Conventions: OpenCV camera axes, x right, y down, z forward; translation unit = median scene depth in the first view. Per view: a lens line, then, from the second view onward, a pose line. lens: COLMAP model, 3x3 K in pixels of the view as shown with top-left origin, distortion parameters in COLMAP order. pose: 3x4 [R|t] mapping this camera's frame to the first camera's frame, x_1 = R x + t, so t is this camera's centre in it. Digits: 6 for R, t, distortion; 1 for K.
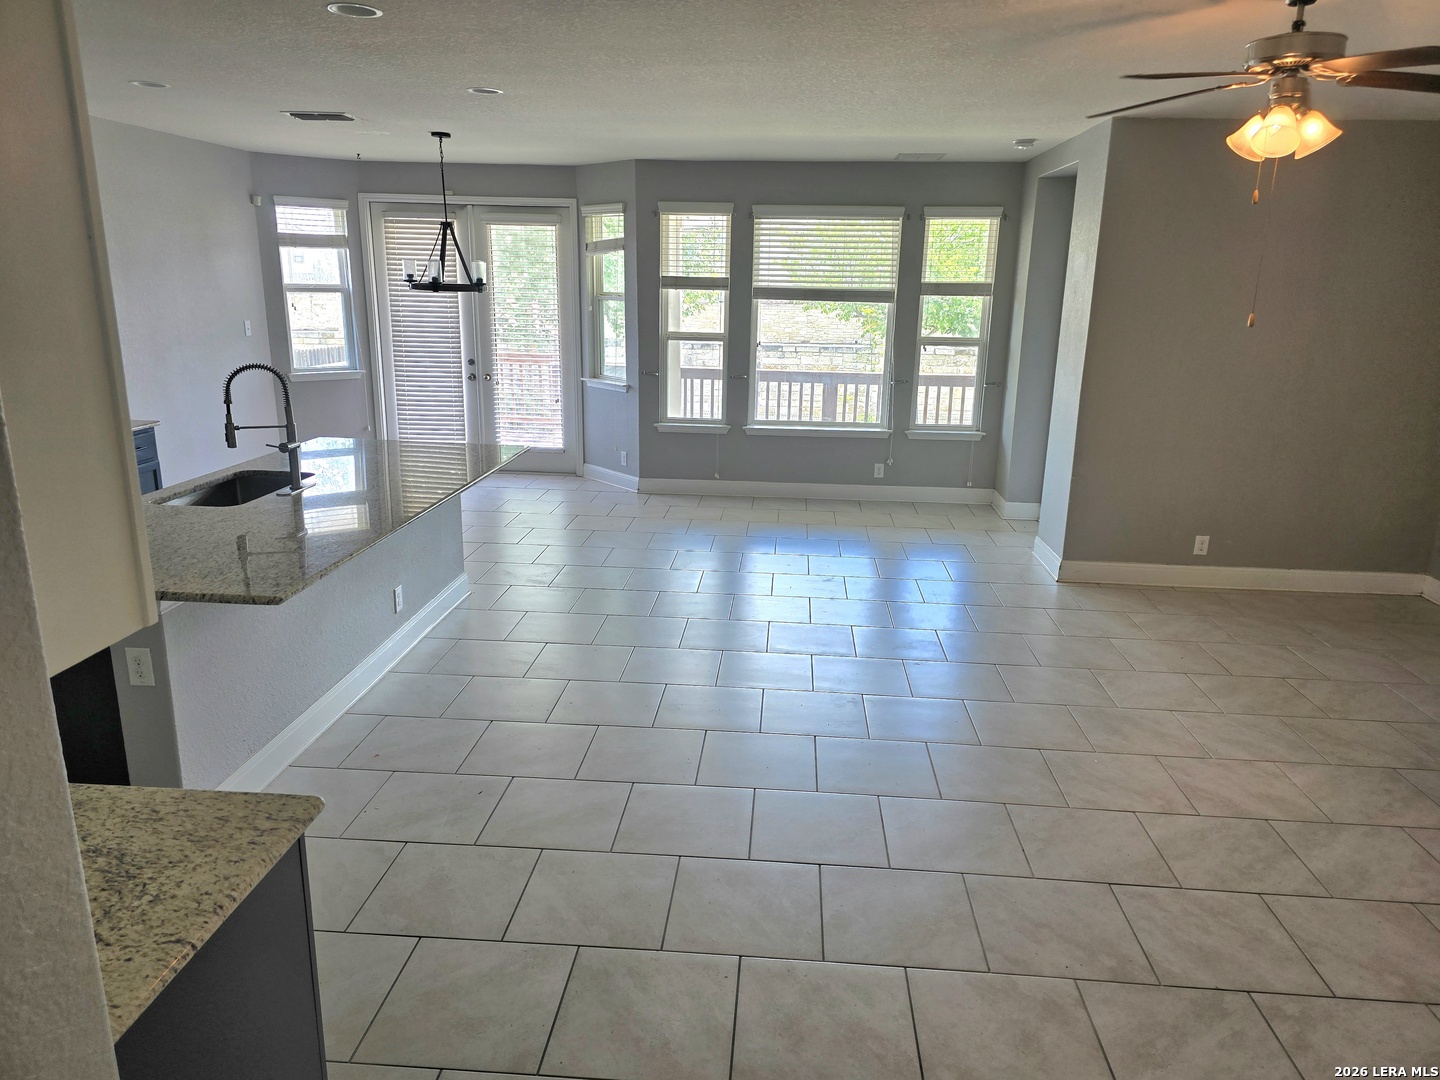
lens RADIAL K [[961.9, 0, 728.1], [0, 961.9, 532.8], [0, 0, 1]] dist [0.062770, -0.053998]
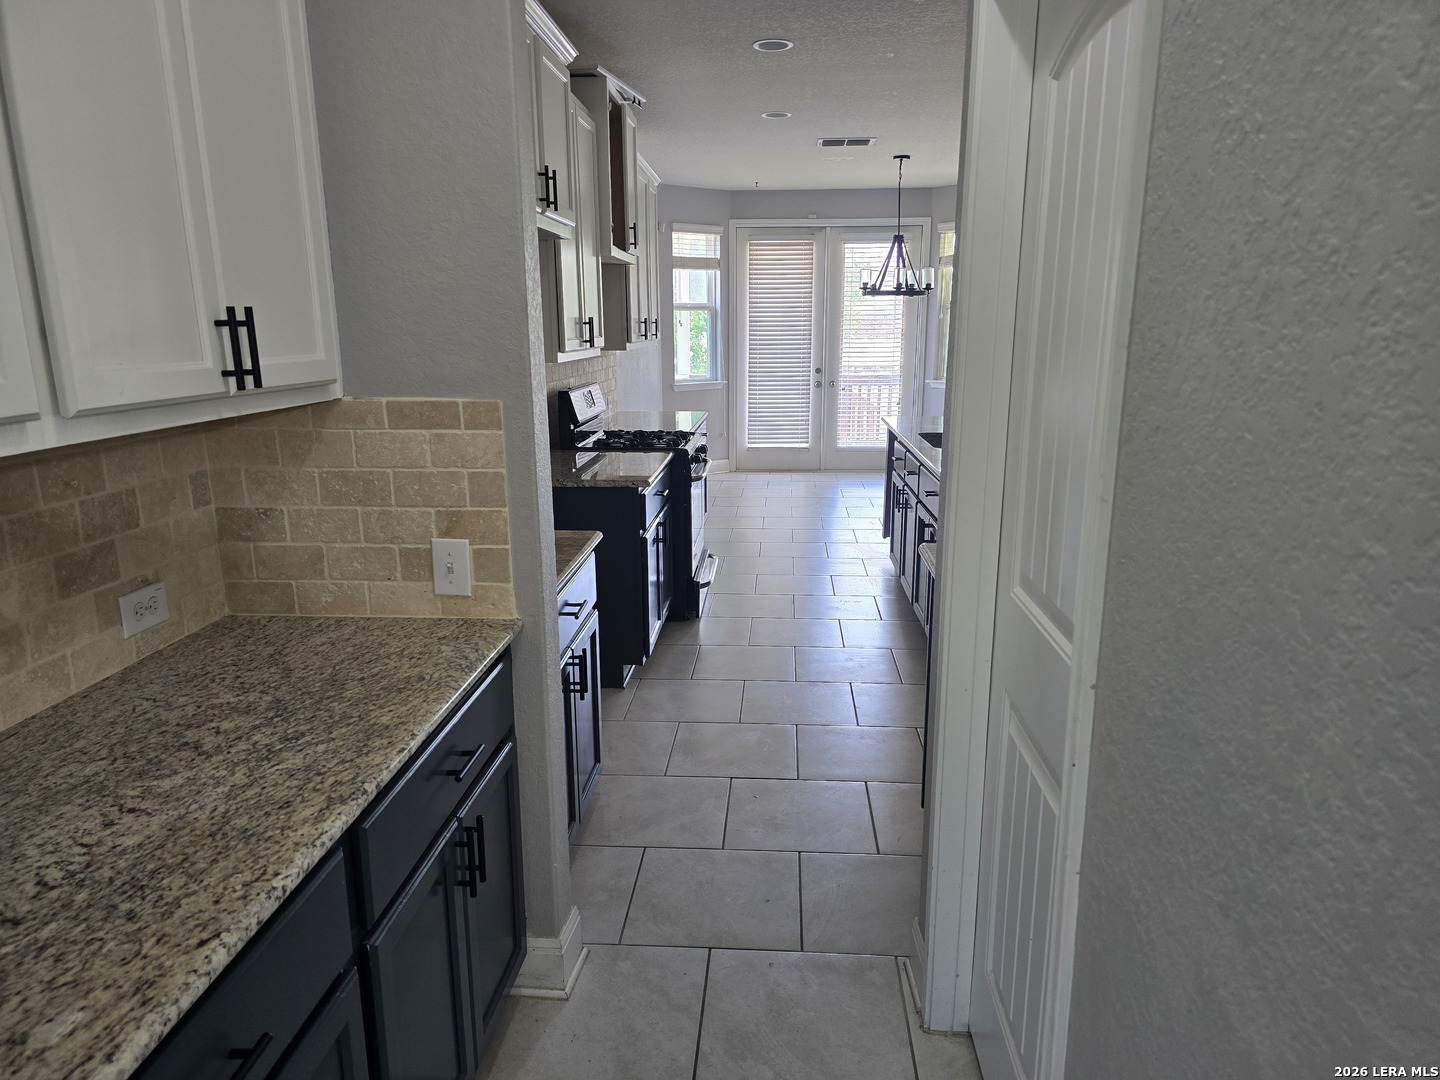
lens RADIAL K [[961.9, 0, 724.1], [0, 961.9, 554.8], [0, 0, 1]] dist [0.062770, -0.053998]
pose [[0.999756, -0.021980, -0.002374, -0.413159], [0.021925, 0.999532, -0.021345, 0.058875], [0.002842, 0.021288, 0.999769, -0.098653]]
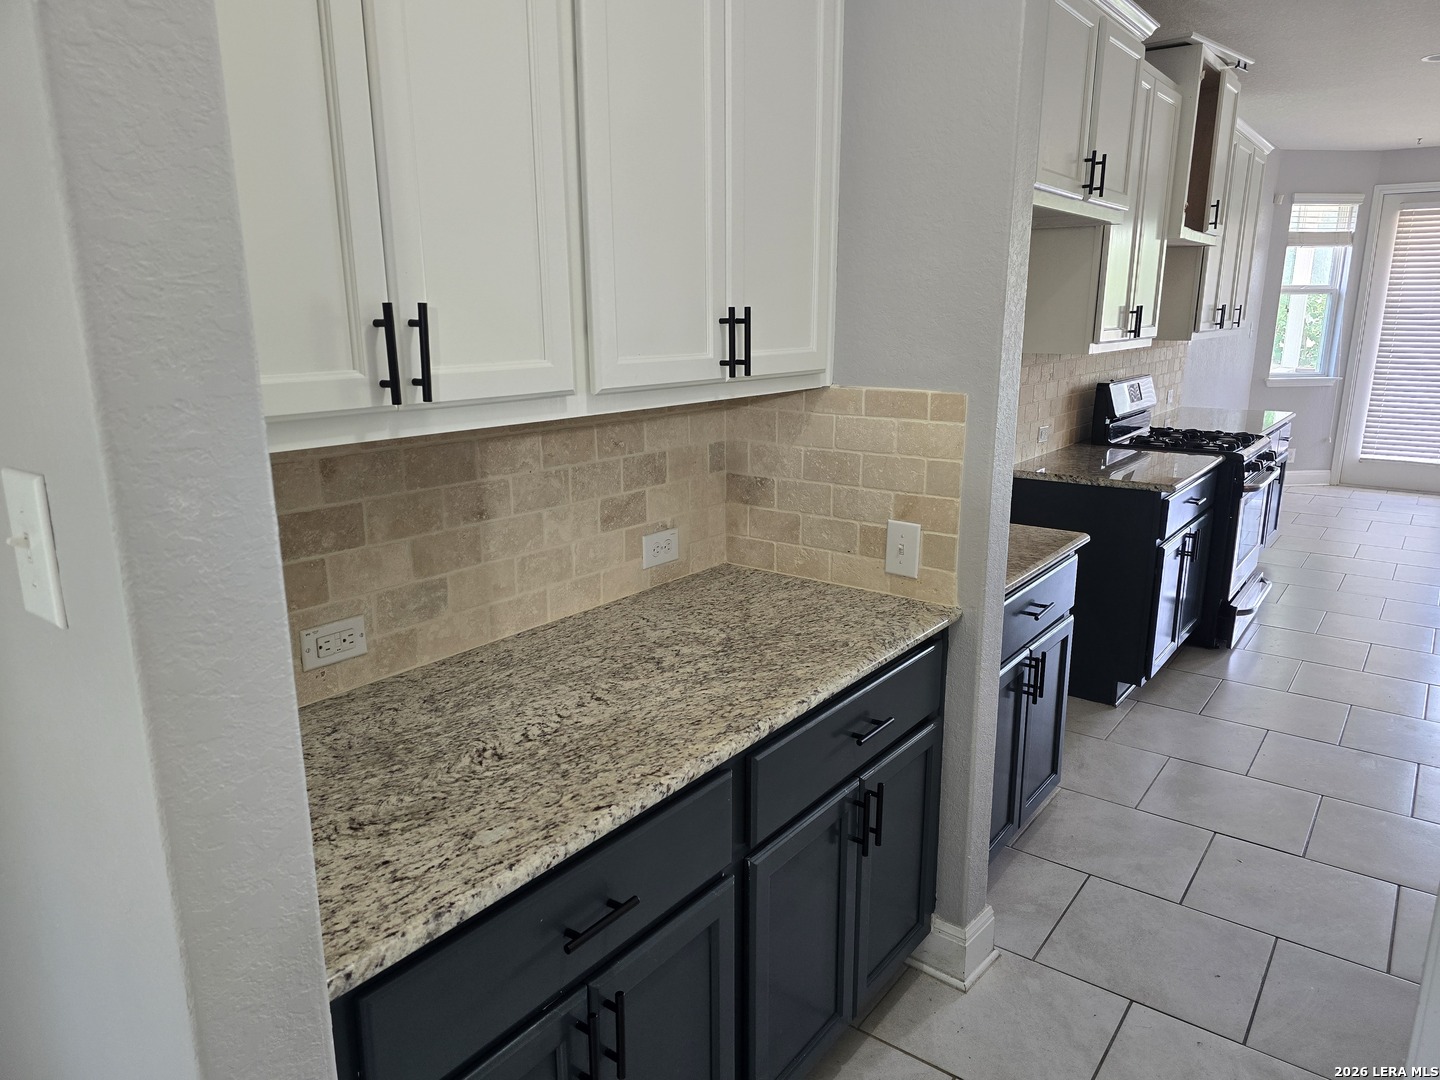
lens RADIAL K [[961.9, 0, 721.0], [0, 961.9, 542.3], [0, 0, 1]] dist [0.062770, -0.053998]
pose [[0.837460, 0.110329, -0.535246, -0.385259], [-0.124059, 0.992220, 0.010417, 0.056928], [0.532231, 0.057678, 0.844632, -0.098667]]
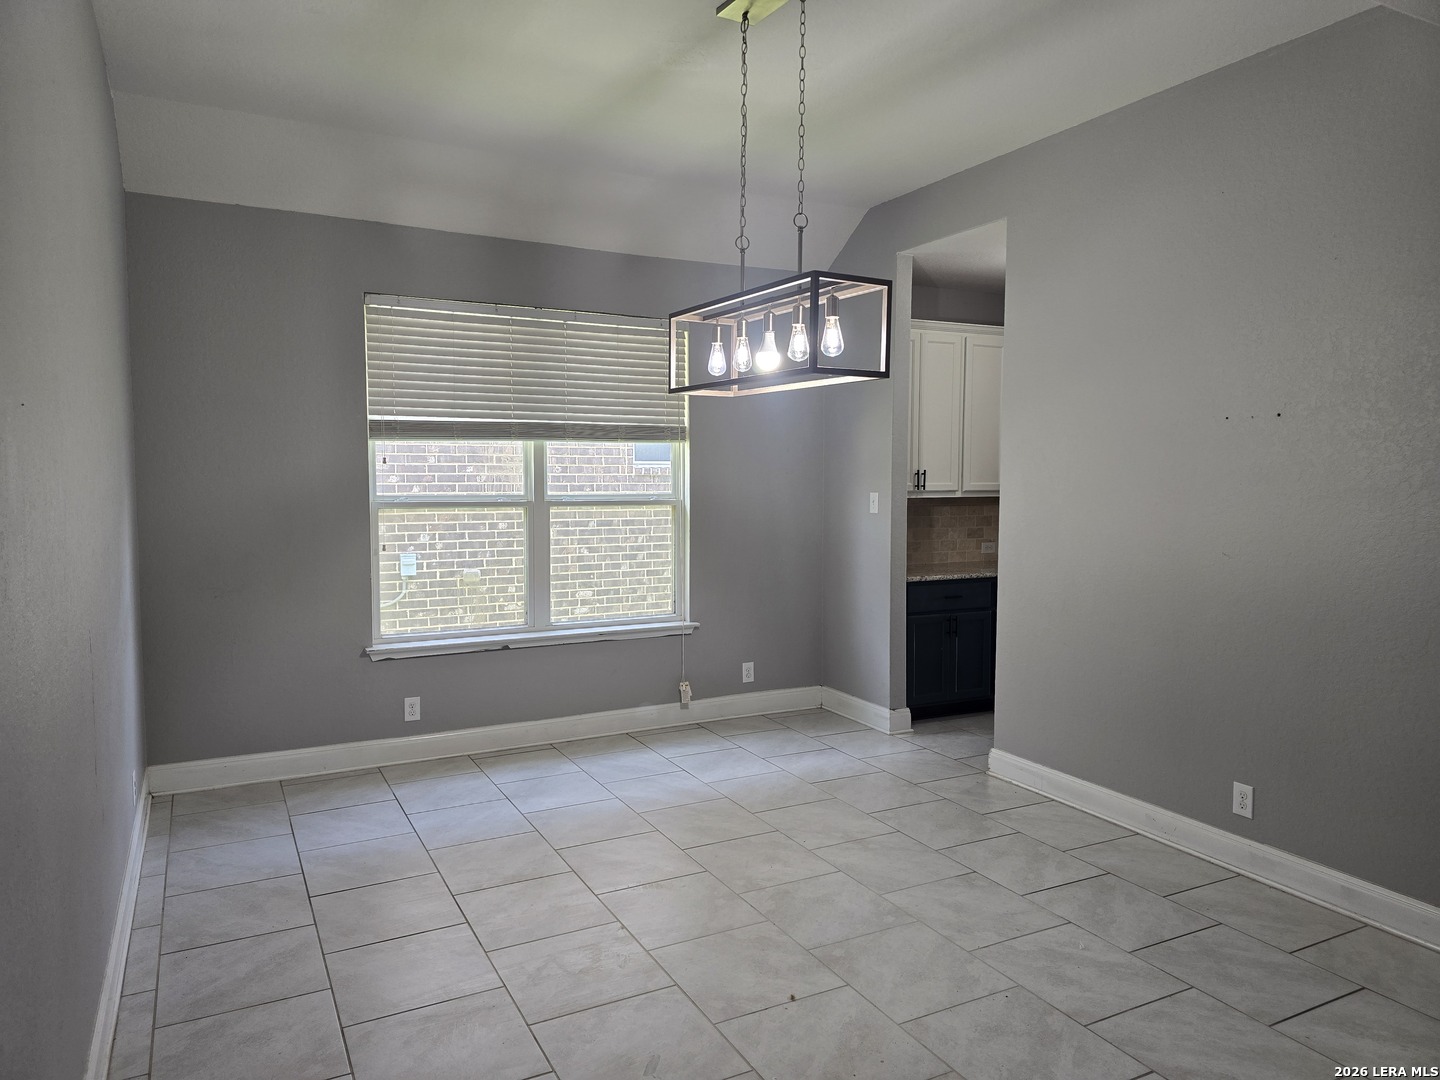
lens RADIAL K [[961.9, 0, 708.2], [0, 961.9, 535.9], [0, 0, 1]] dist [0.062770, -0.053998]
pose [[0.518726, 0.044267, -0.853794, 0.033564], [-0.211478, 0.974268, -0.077971, 0.168311], [0.828372, 0.221004, 0.514739, -0.501231]]
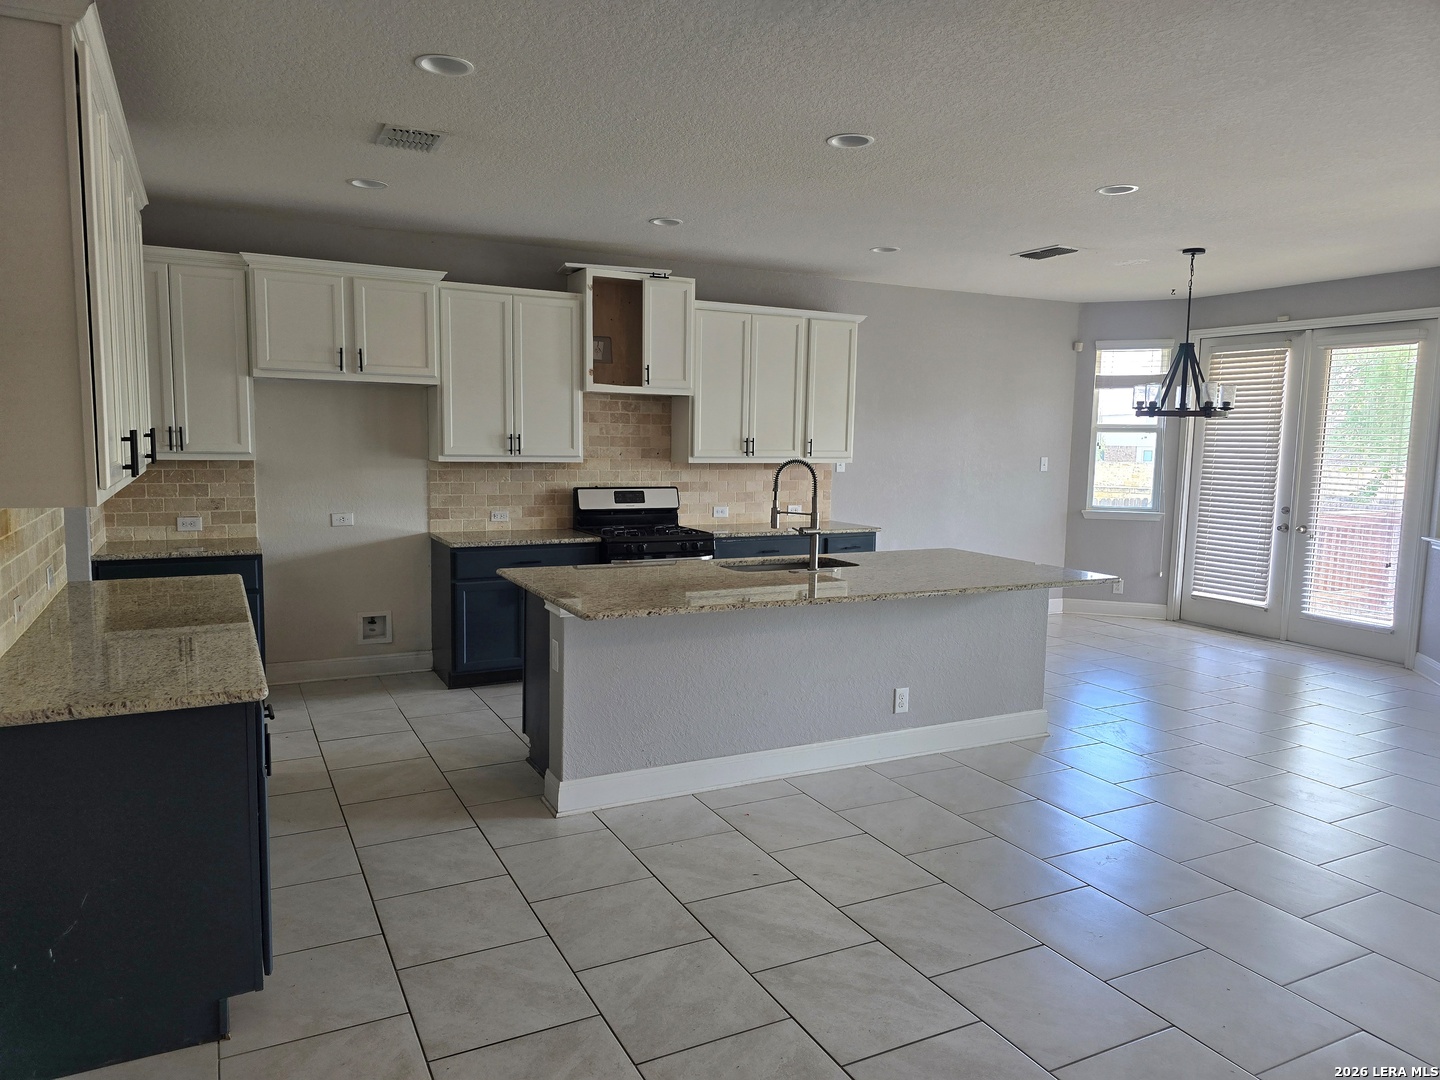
lens RADIAL K [[961.9, 0, 707.4], [0, 961.9, 544.8], [0, 0, 1]] dist [0.062770, -0.053998]
pose [[0.510093, 0.087360, -0.855672, 0.227806], [-0.226158, 0.973446, -0.035436, -0.004006], [0.829854, 0.211593, 0.516305, 0.167950]]
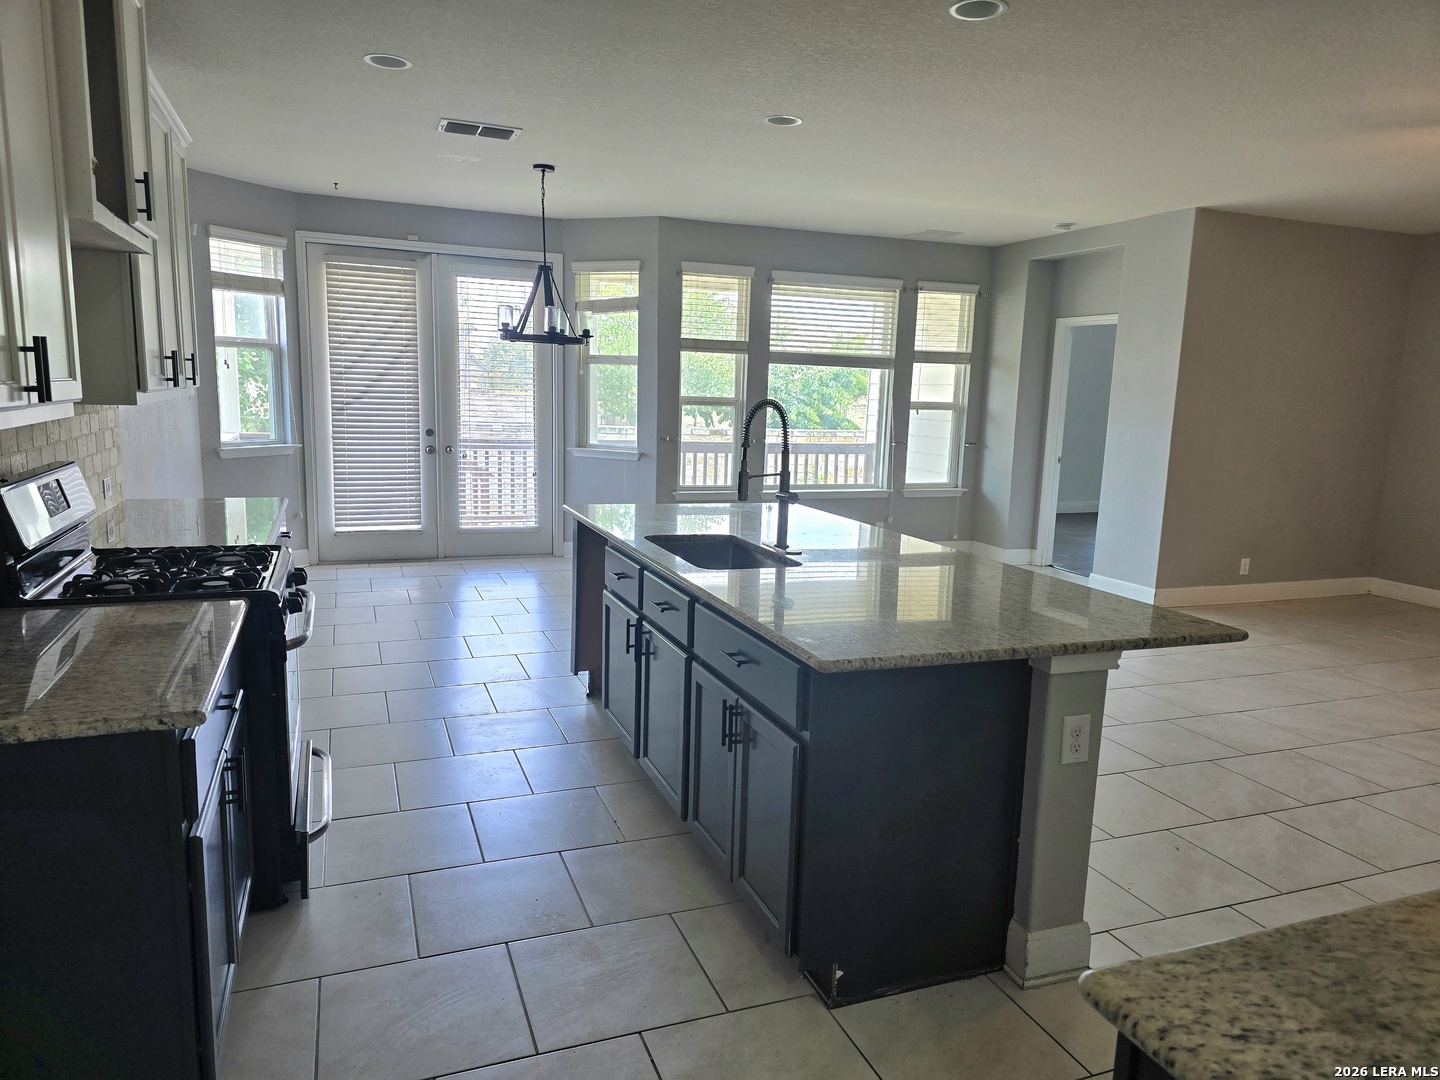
lens RADIAL K [[961.9, 0, 723.9], [0, 961.9, 542.4], [0, 0, 1]] dist [0.062770, -0.053998]
pose [[0.906276, -0.059223, 0.418517, -0.434959], [0.094145, 0.993546, -0.063272, -0.000719], [-0.412068, 0.096743, 0.906002, 0.136888]]
